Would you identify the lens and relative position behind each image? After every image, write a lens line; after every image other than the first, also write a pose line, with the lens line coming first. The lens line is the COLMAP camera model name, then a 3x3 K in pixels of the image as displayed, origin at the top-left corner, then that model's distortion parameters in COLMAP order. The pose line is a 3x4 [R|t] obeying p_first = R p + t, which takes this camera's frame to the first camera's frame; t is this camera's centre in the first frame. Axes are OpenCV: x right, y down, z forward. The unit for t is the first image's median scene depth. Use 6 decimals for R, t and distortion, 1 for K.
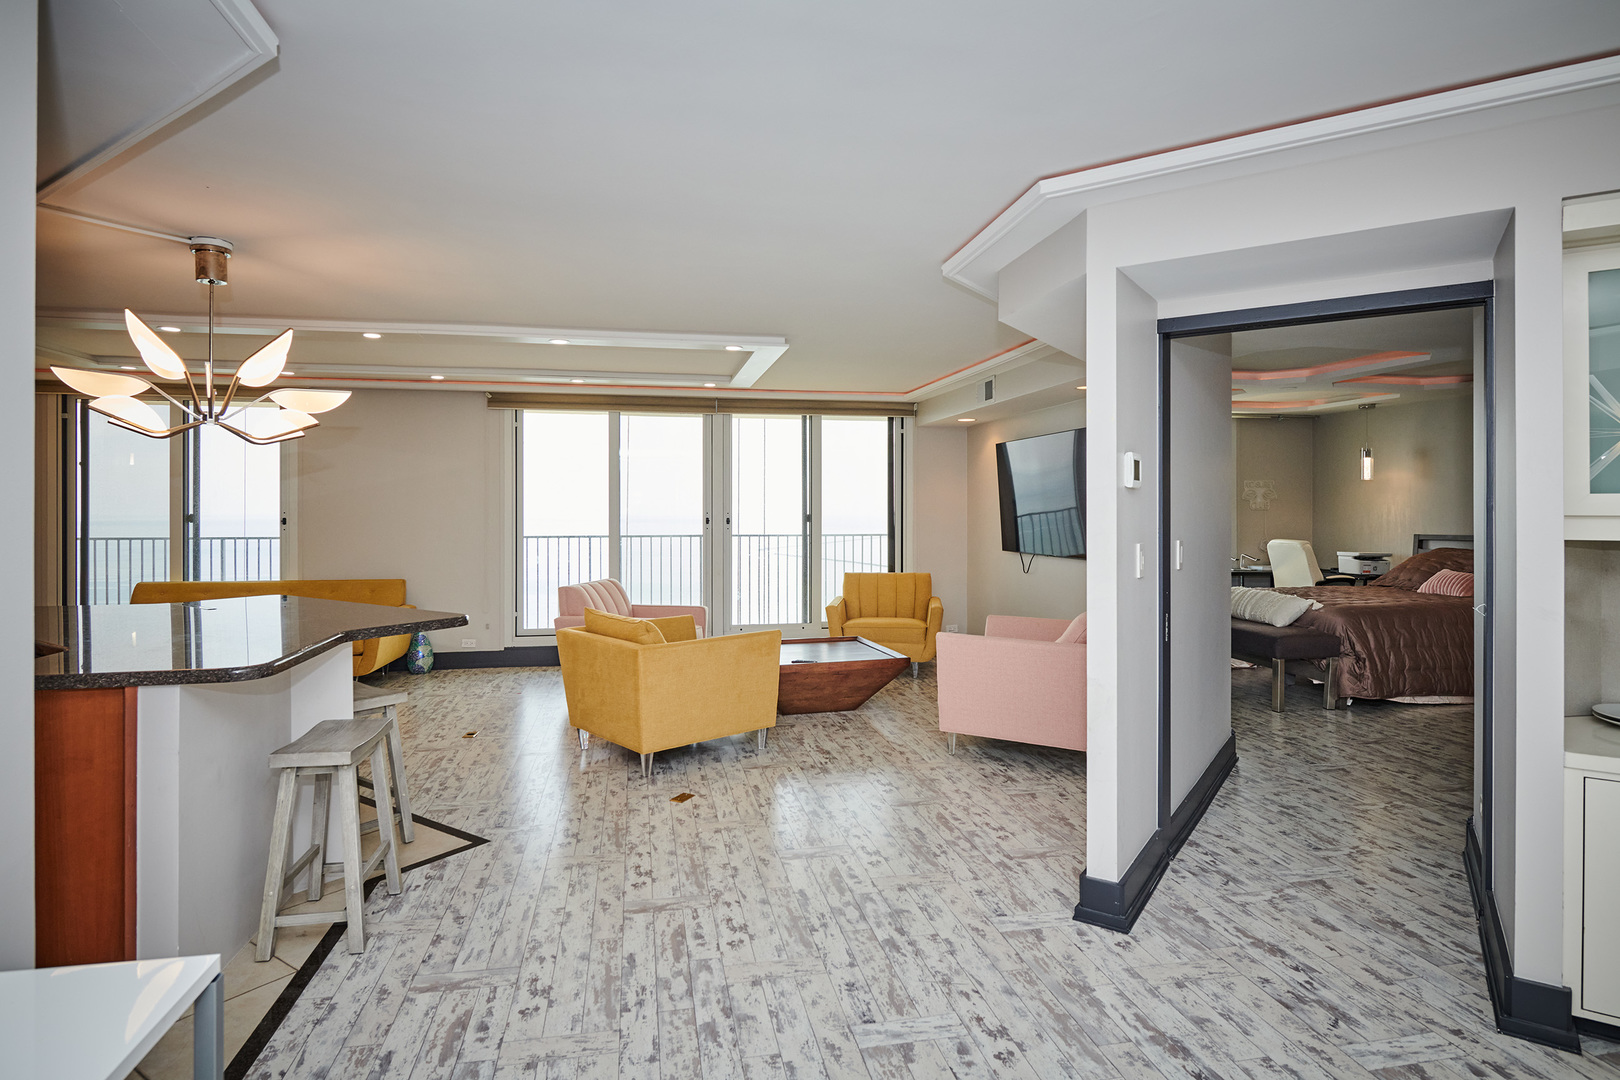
lens RADIAL K [[885.2, 0, 825.0], [0, 885.2, 528.1], [0, 0, 1]] dist [0.000262, 0.001338]
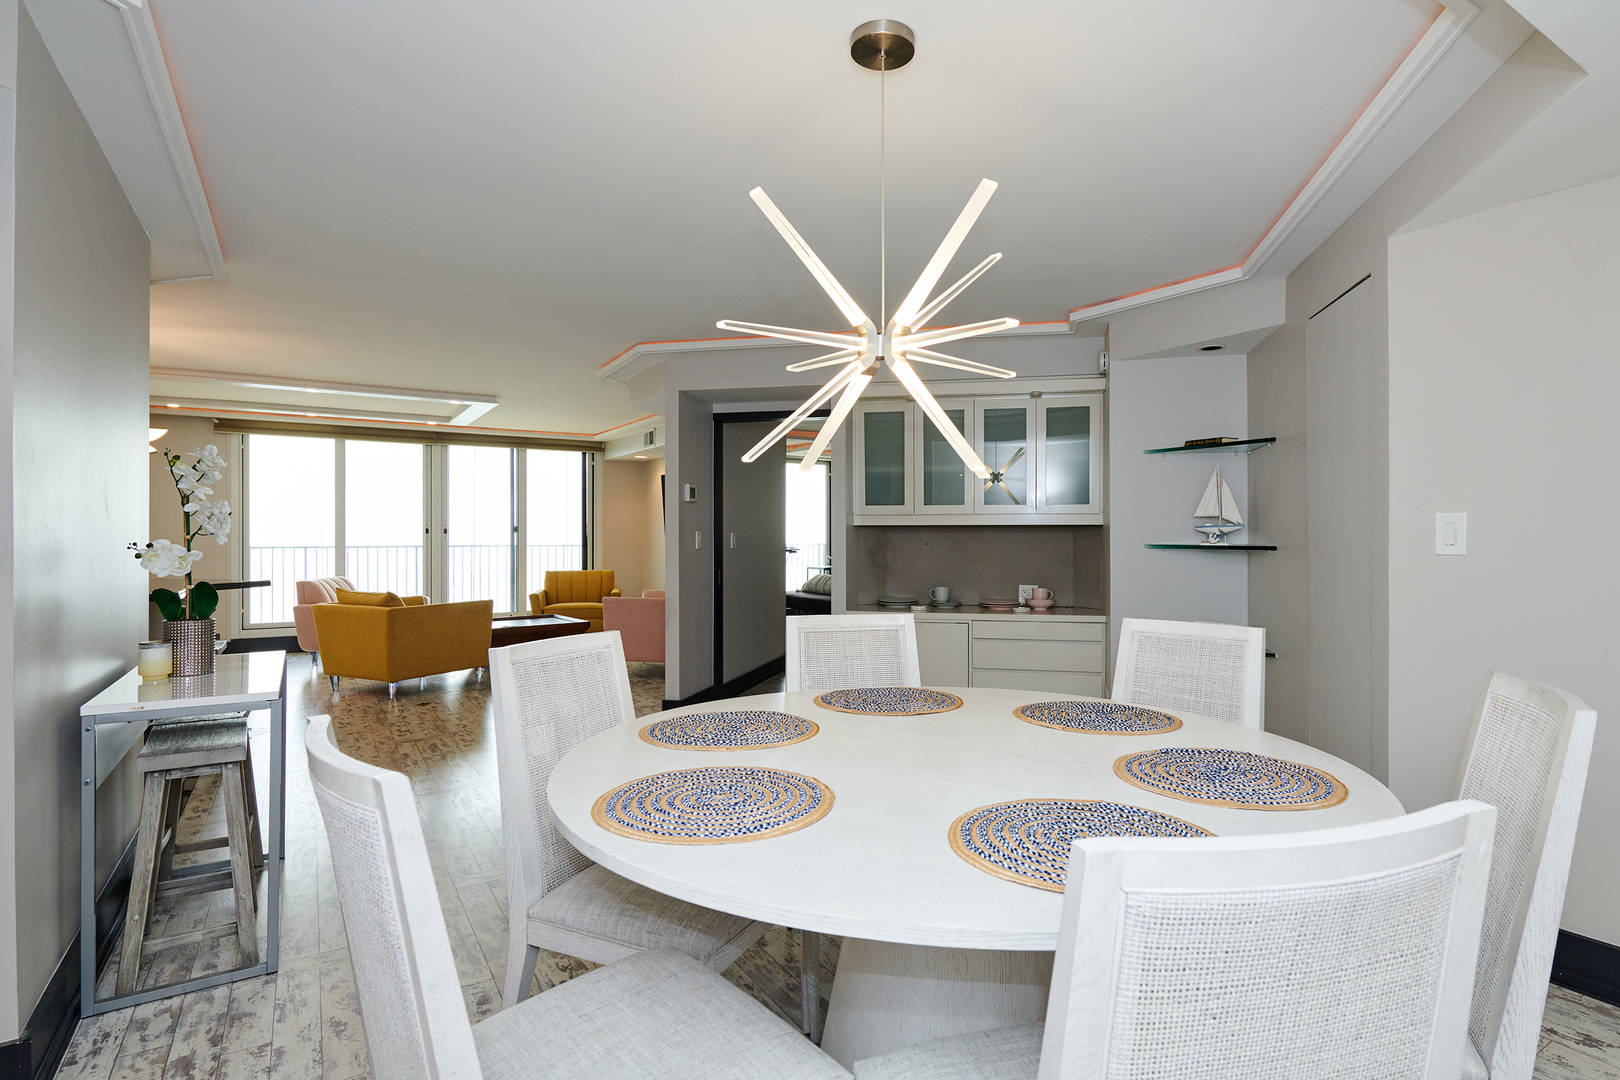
lens RADIAL K [[809.3, 0, 851.7], [0, 809.3, 540.2], [0, 0, 1]] dist [-0.006689, -0.003127]
pose [[0.932259, -0.001985, 0.361786, 0.010855], [0.006081, 0.999930, -0.010183, 0.019299], [-0.361741, 0.011693, 0.932205, -0.256854]]
